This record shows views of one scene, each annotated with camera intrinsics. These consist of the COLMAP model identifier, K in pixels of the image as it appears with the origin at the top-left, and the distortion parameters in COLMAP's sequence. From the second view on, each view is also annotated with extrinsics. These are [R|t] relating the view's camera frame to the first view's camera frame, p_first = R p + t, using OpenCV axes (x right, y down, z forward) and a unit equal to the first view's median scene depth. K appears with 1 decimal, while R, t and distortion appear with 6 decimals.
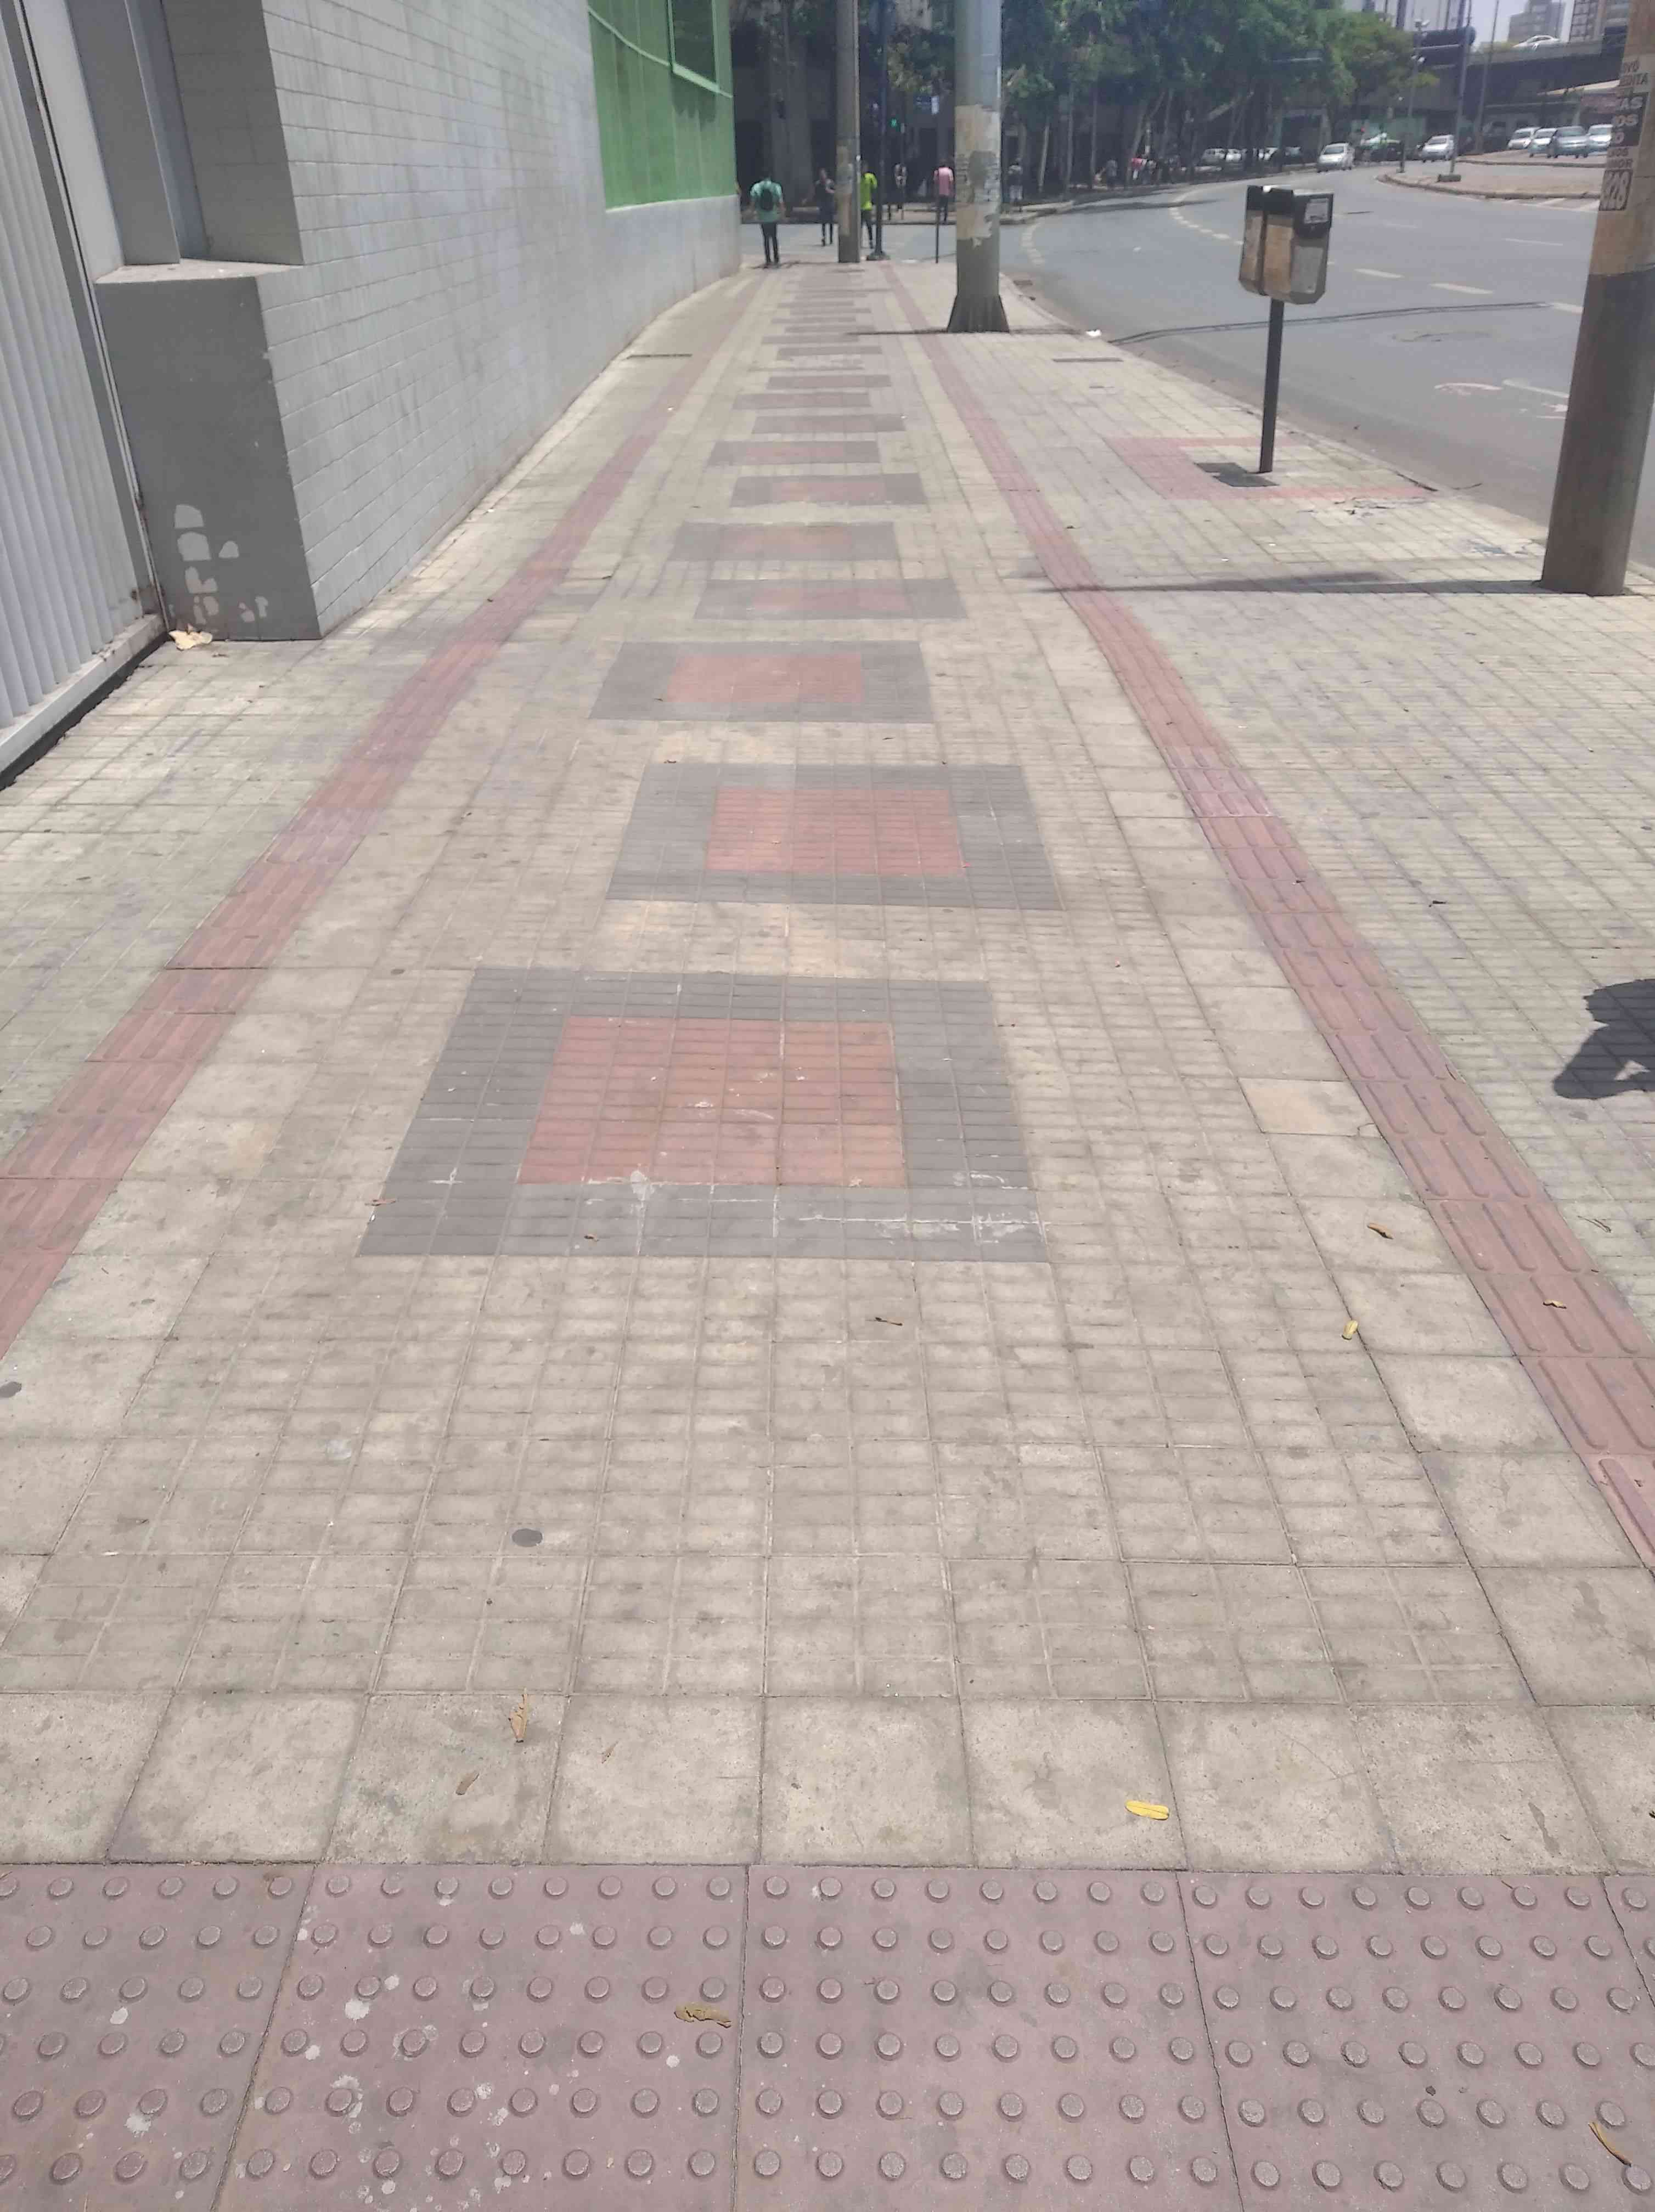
lens RADIAL K [[1695.8, 0, 827.5], [0, 1695.8, 1106.0], [0, 0, 1]] dist [-0.009091, 0.000905]
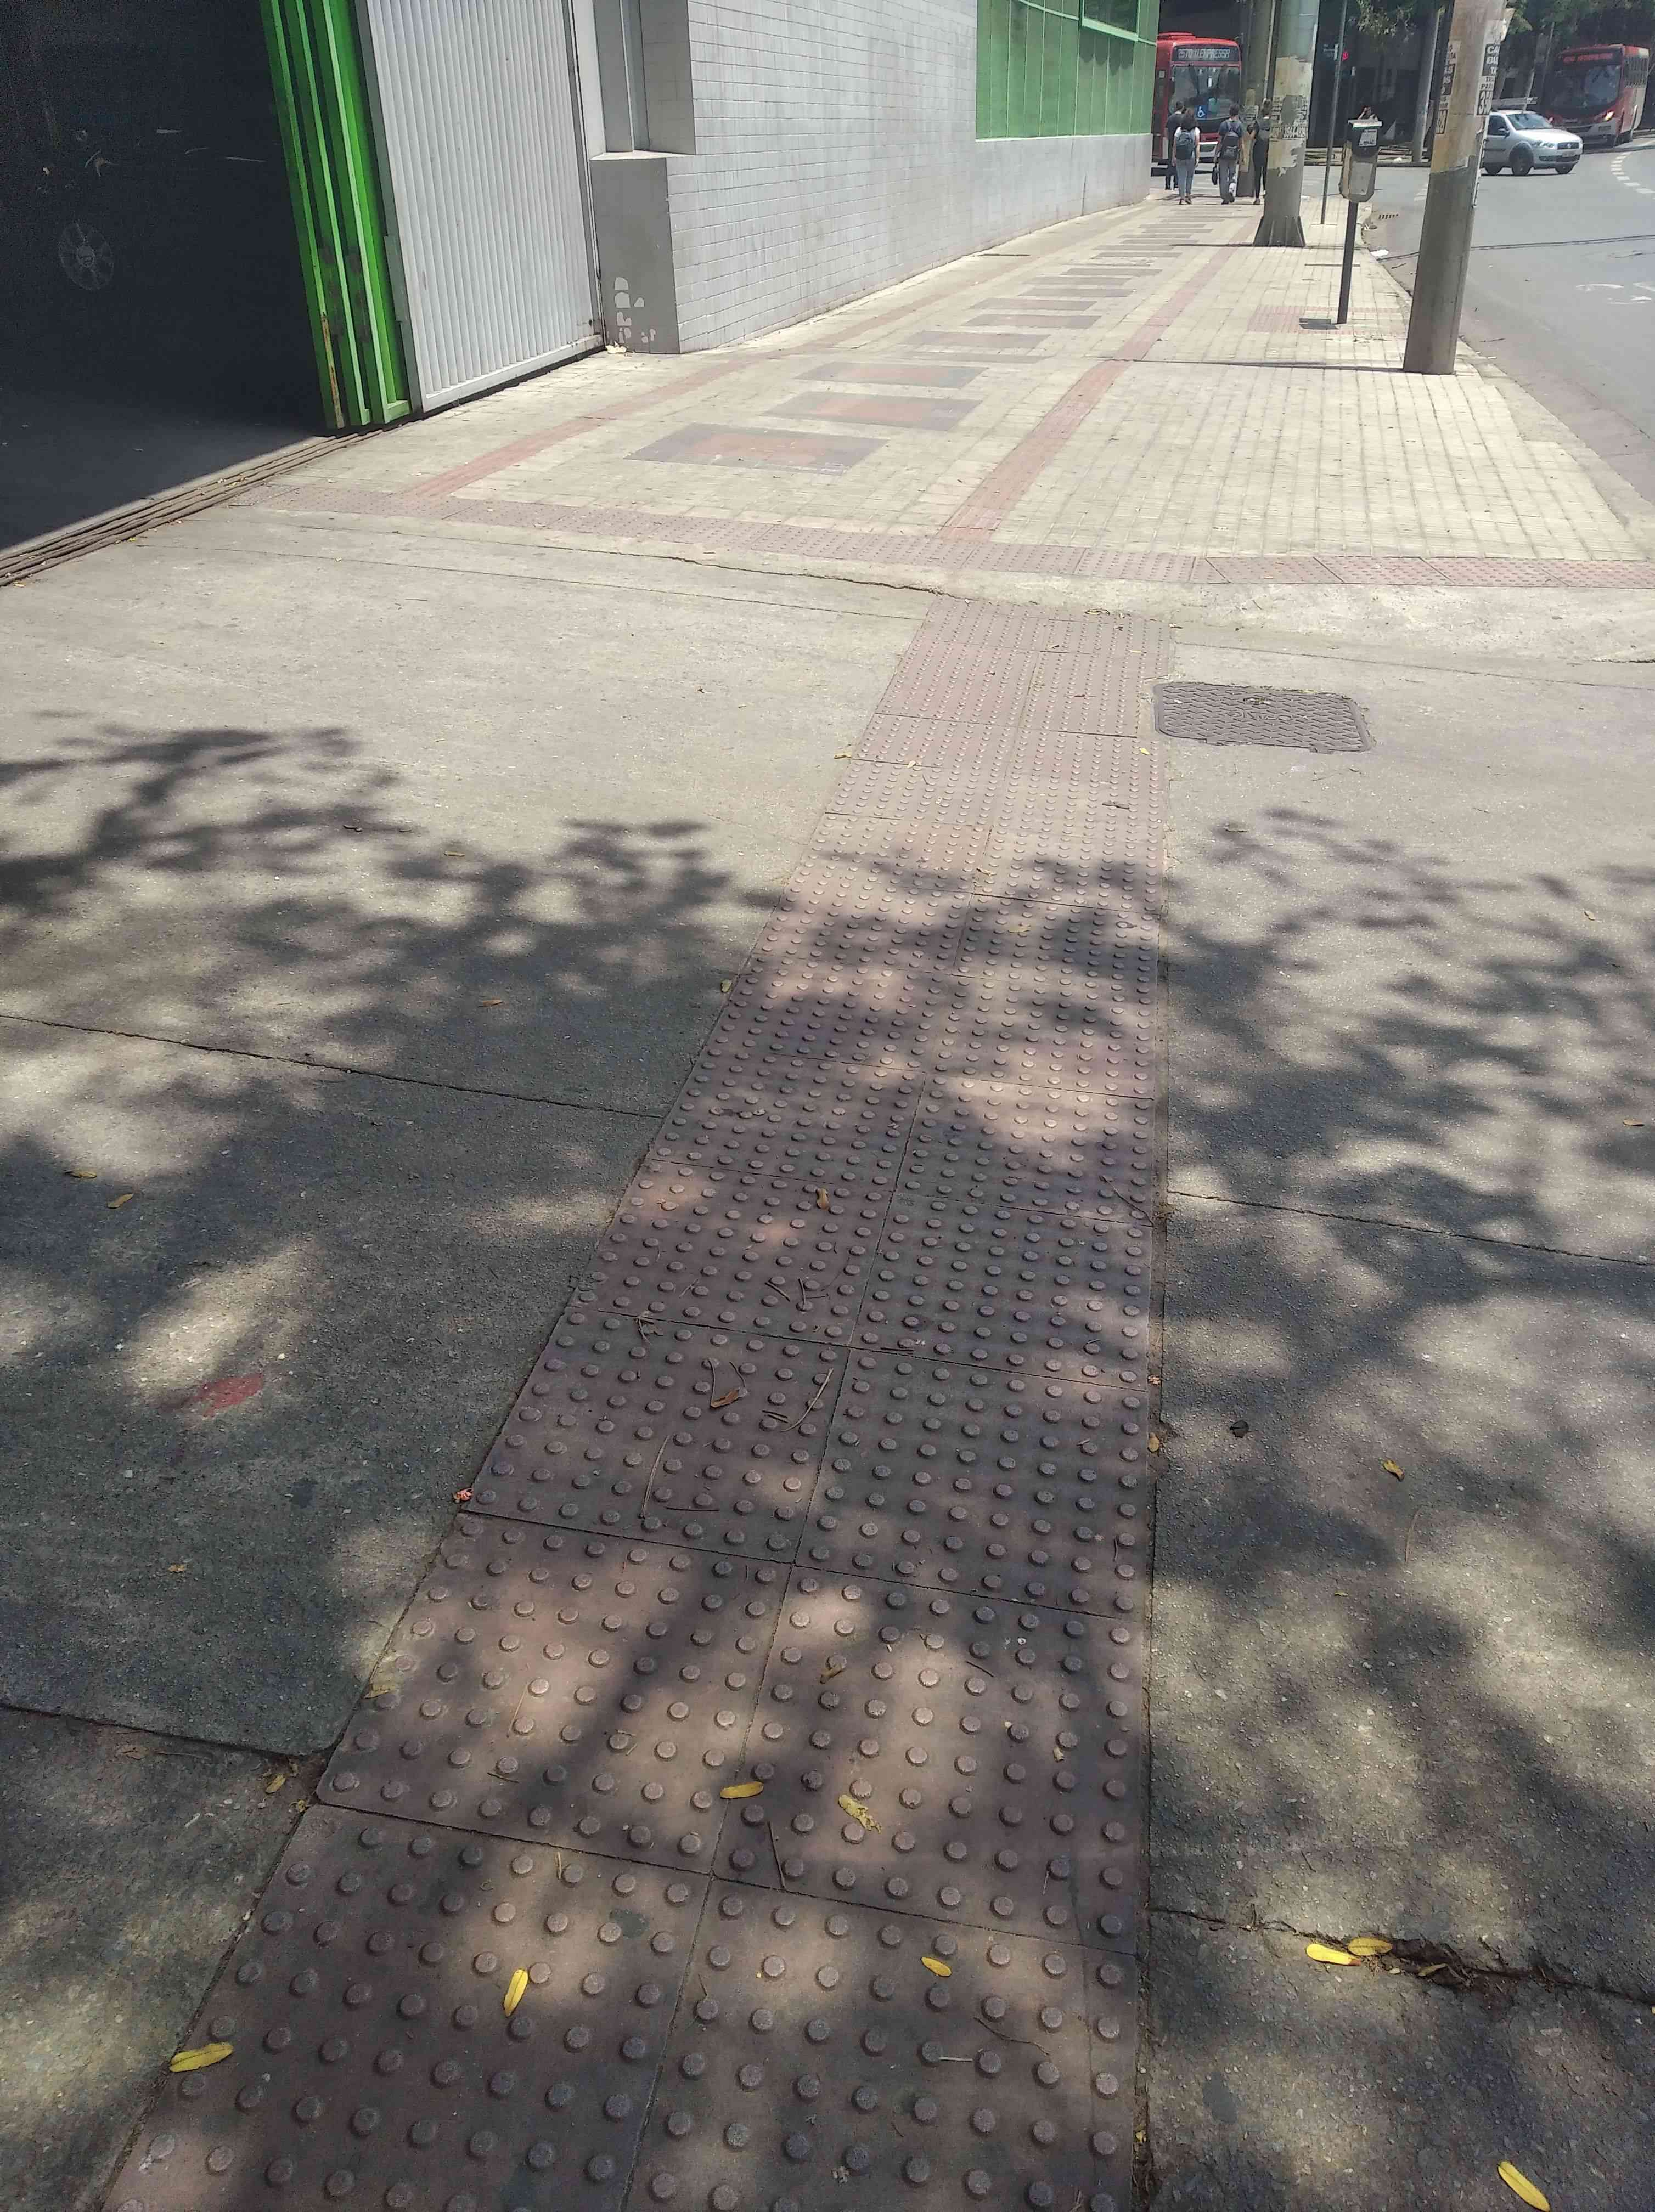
lens RADIAL K [[1695.8, 0, 827.5], [0, 1695.8, 1106.0], [0, 0, 1]] dist [-0.009091, 0.000905]
pose [[0.967593, 0.133770, -0.214171, 0.258231], [-0.128024, 0.990942, 0.040546, 0.313419], [0.217655, -0.011813, 0.975954, -0.561349]]
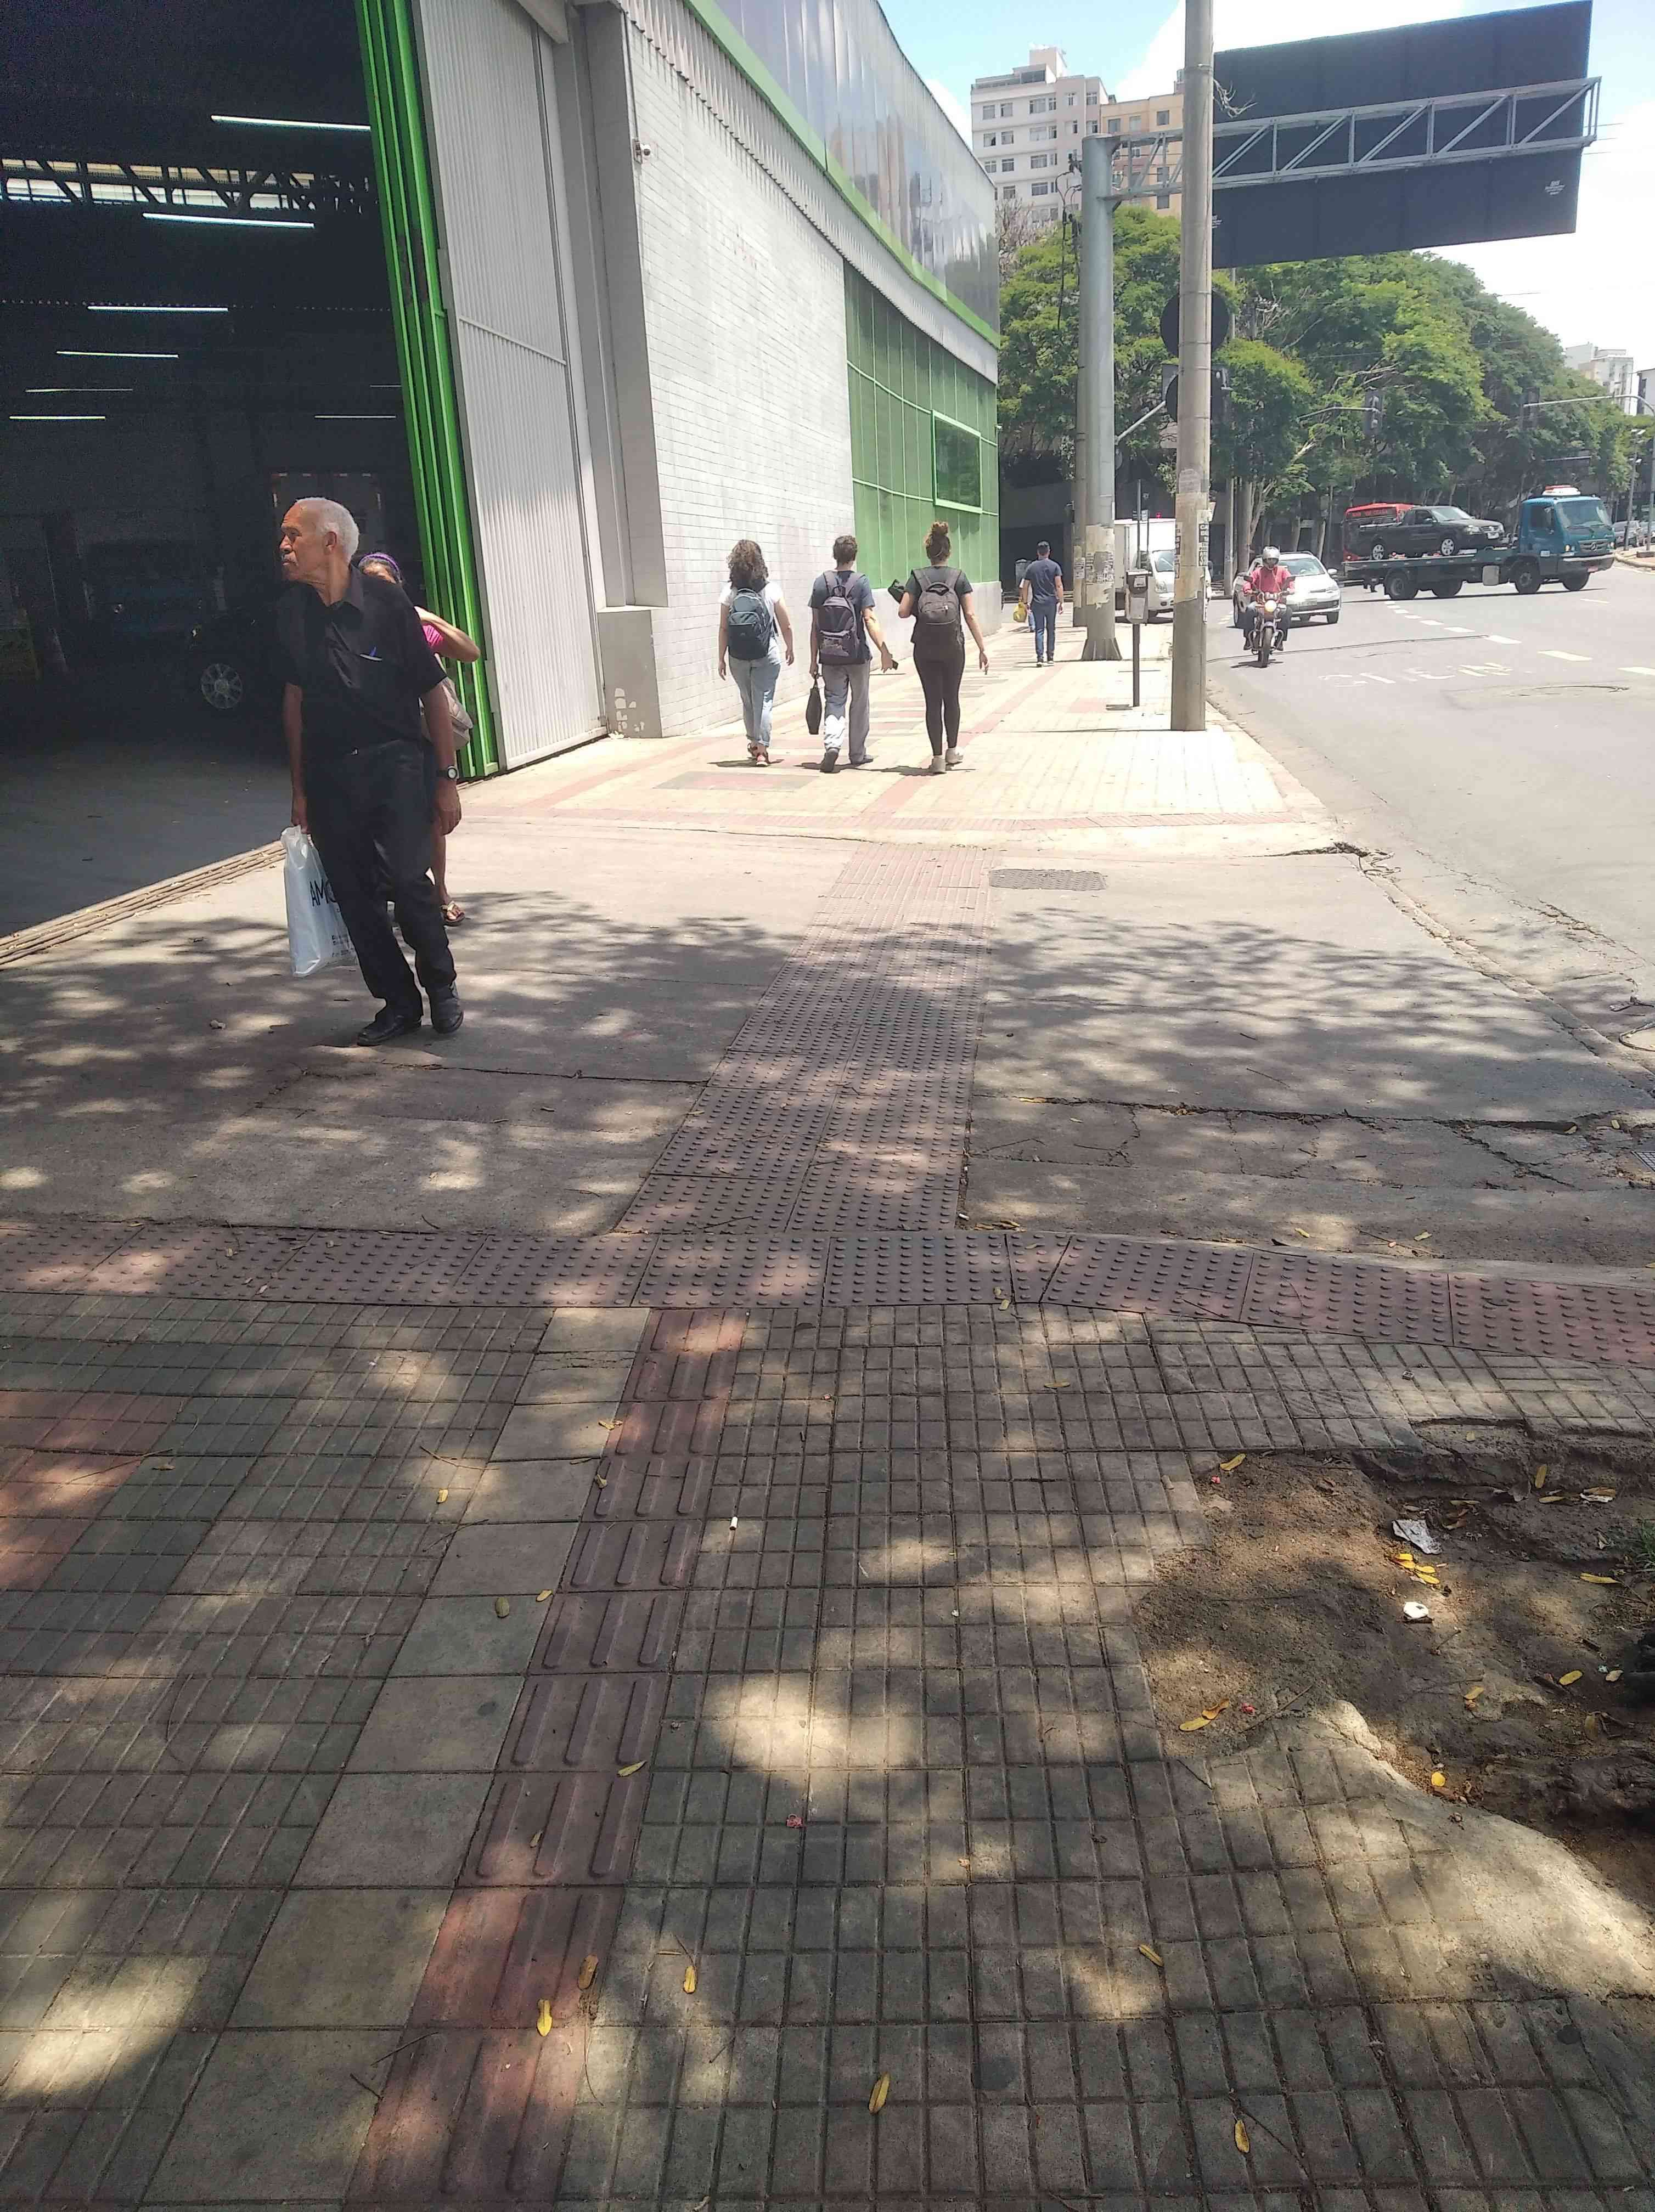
lens RADIAL K [[1684.9, 0, 880.9], [0, 1684.9, 1100.8], [0, 0, 1]] dist [0.049618, -0.103314]
pose [[0.986222, 0.030970, -0.162504, 0.330958], [-0.062238, 0.979611, -0.191019, 0.521448], [0.153275, 0.198501, 0.968041, -0.953209]]
